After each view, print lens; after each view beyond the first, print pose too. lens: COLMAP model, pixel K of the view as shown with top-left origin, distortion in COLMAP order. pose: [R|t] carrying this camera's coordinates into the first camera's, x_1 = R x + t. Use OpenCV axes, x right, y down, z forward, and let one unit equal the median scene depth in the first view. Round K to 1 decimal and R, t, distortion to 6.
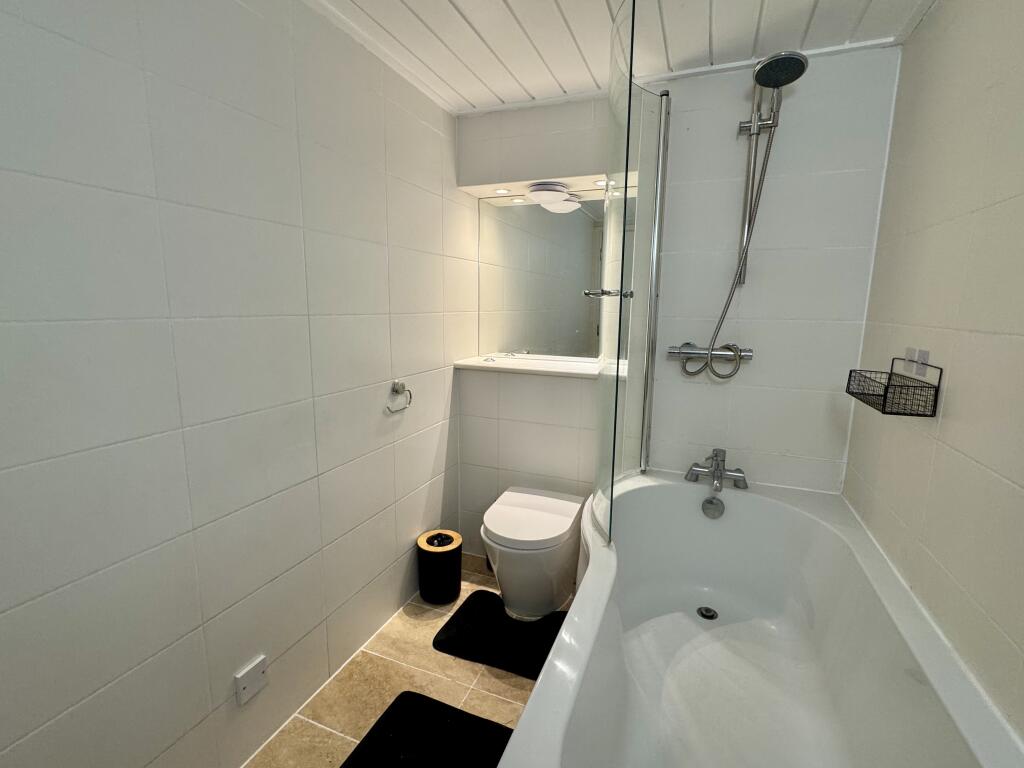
lens RADIAL K [[471.6, 0, 512.0], [0, 471.6, 384.0], [0, 0, 1]] dist [-0.000588, 0.000126]
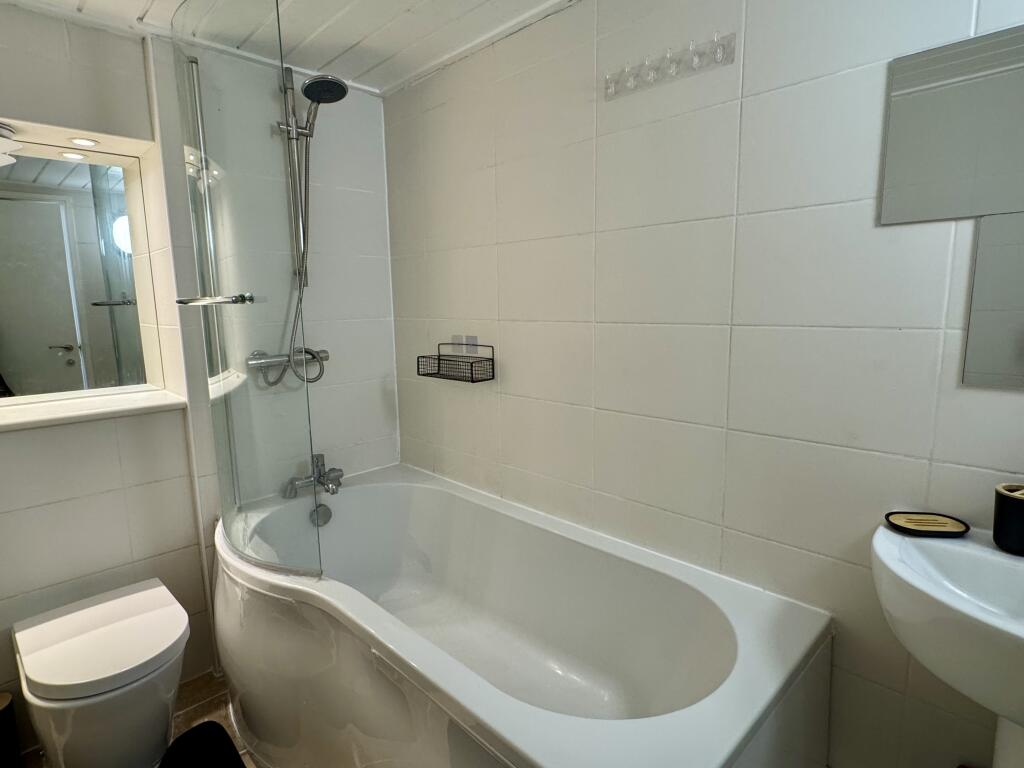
lens RADIAL K [[553.3, 0, 512.0], [0, 553.3, 384.0], [0, 0, 1]] dist [0.000639, -0.000737]
pose [[0.395063, -0.157282, 0.905090, -0.434034], [0.172520, 0.980408, 0.095067, -0.046281], [-0.902309, 0.118588, 0.414457, 0.147037]]
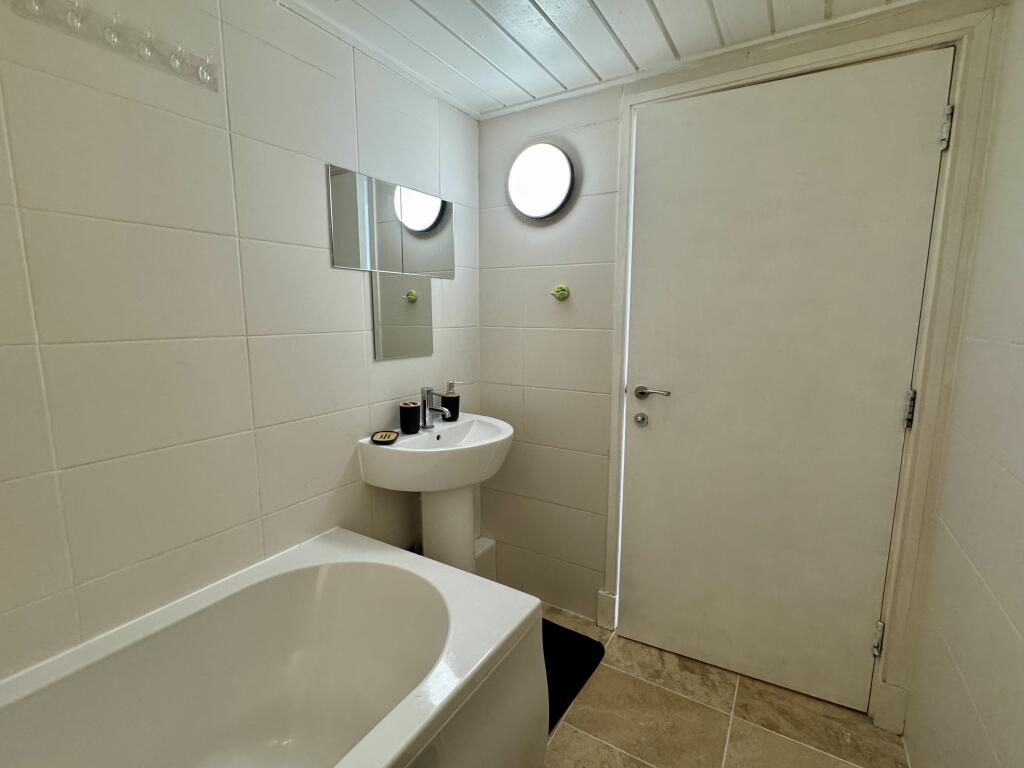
lens RADIAL K [[471.6, 0, 512.0], [0, 471.6, 384.0], [0, 0, 1]] dist [-0.000588, 0.000126]
pose [[-0.986404, -0.036991, 0.160118, -0.108482], [0.014458, 0.951024, 0.308777, -0.155723], [-0.163698, 0.306894, -0.937560, 0.863559]]
